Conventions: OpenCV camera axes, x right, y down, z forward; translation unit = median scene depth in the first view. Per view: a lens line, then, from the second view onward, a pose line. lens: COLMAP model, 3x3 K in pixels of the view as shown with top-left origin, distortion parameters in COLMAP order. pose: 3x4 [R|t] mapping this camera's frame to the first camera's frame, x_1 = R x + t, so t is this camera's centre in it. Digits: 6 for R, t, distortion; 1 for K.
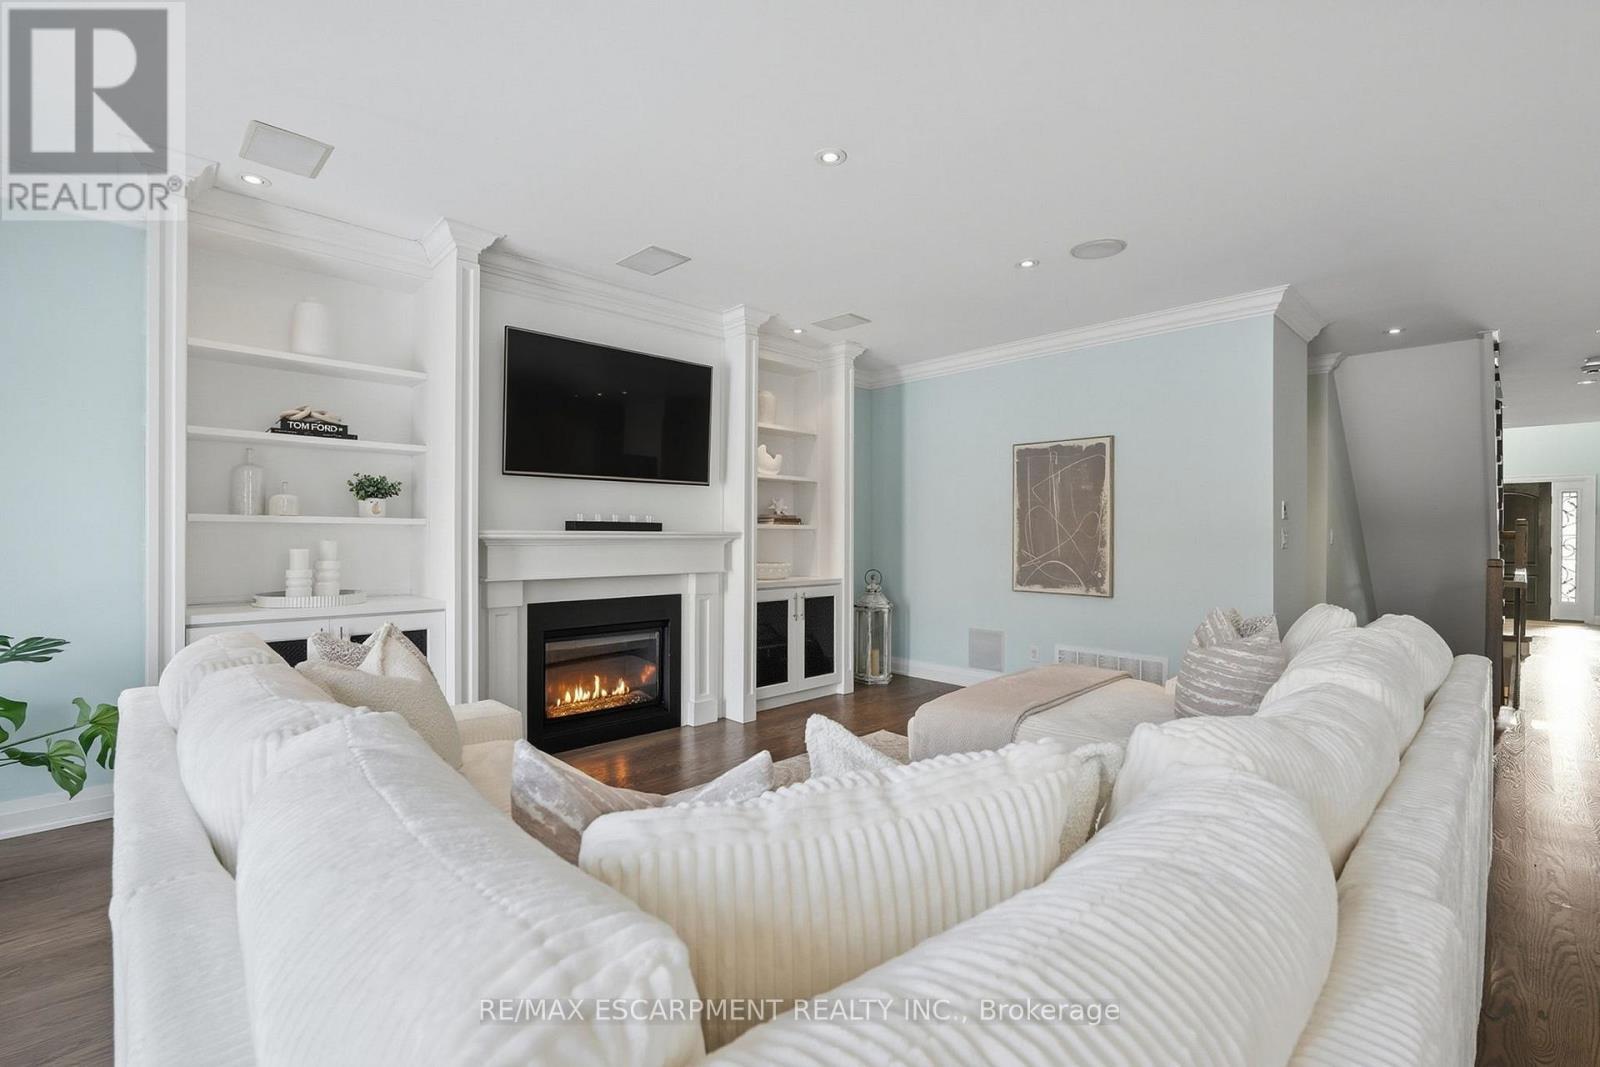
lens RADIAL K [[697.3, 0, 800.0], [0, 697.3, 533.5], [0, 0, 1]] dist [-0.000606, 0.000007]
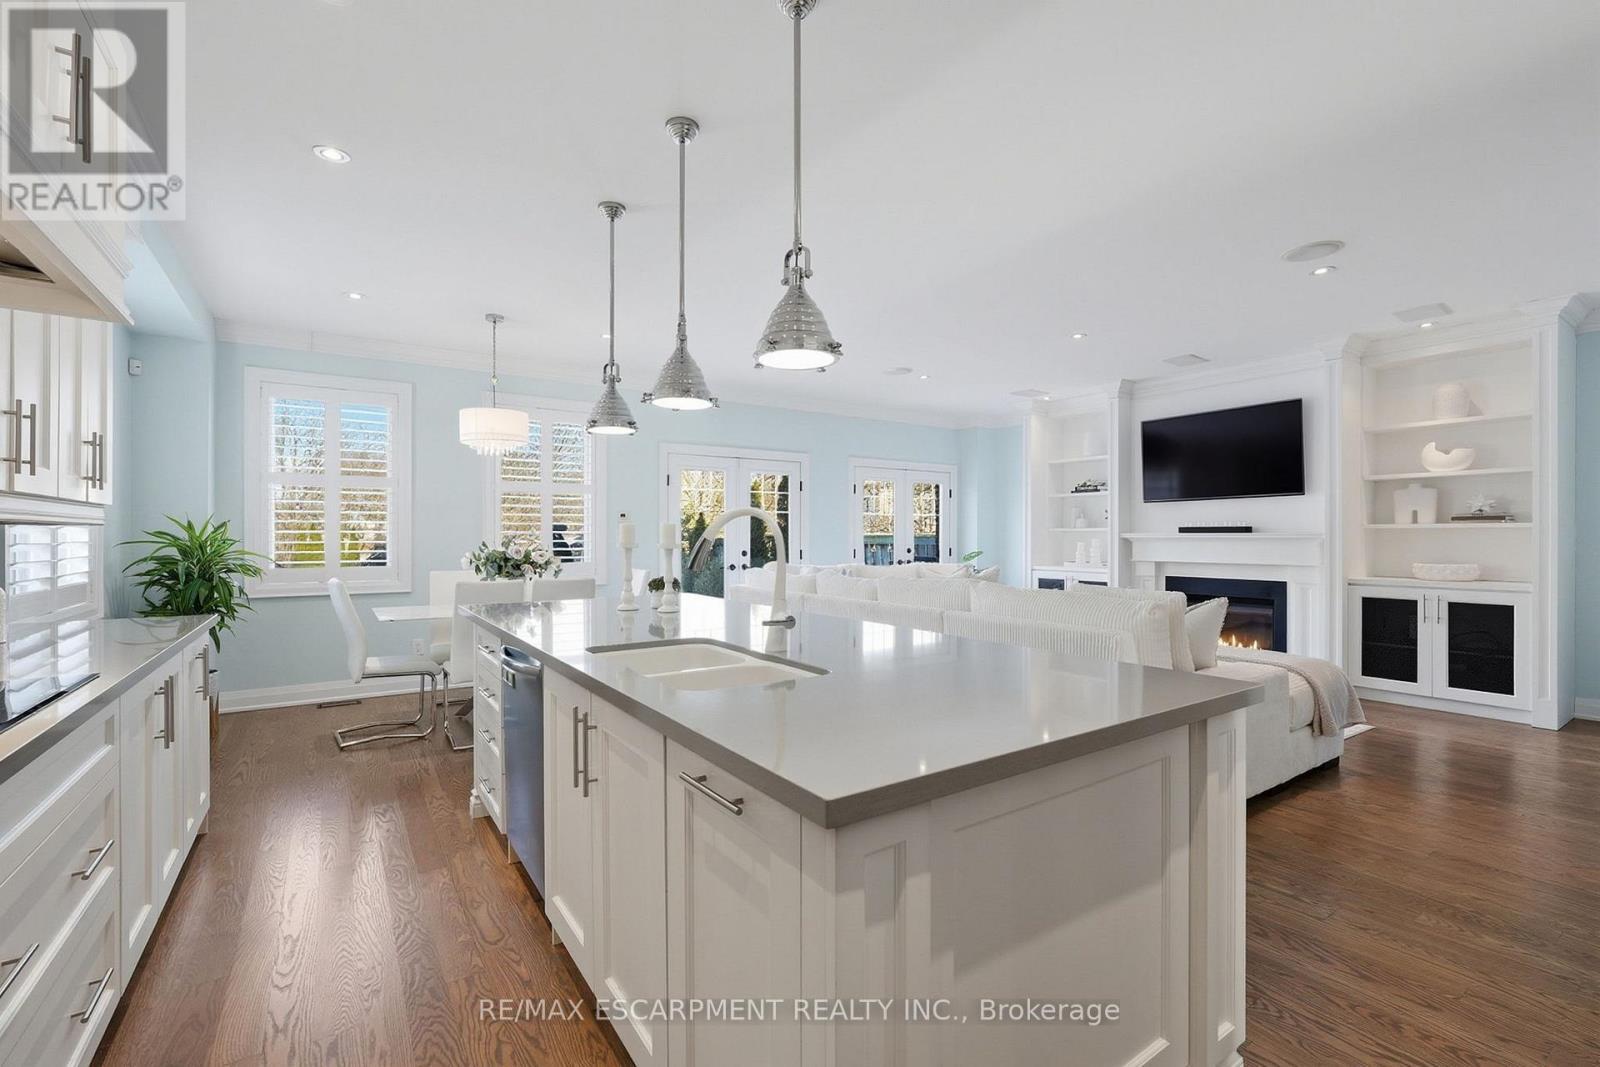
lens RADIAL K [[698.8, 0, 800.7], [0, 698.8, 544.5], [0, 0, 1]] dist [-0.000745, 0.000050]
pose [[-0.166758, 0.001976, -0.985996, 1.222033], [-0.002752, 0.999993, 0.002469, 0.017802], [0.985994, 0.003126, -0.166751, 0.334476]]
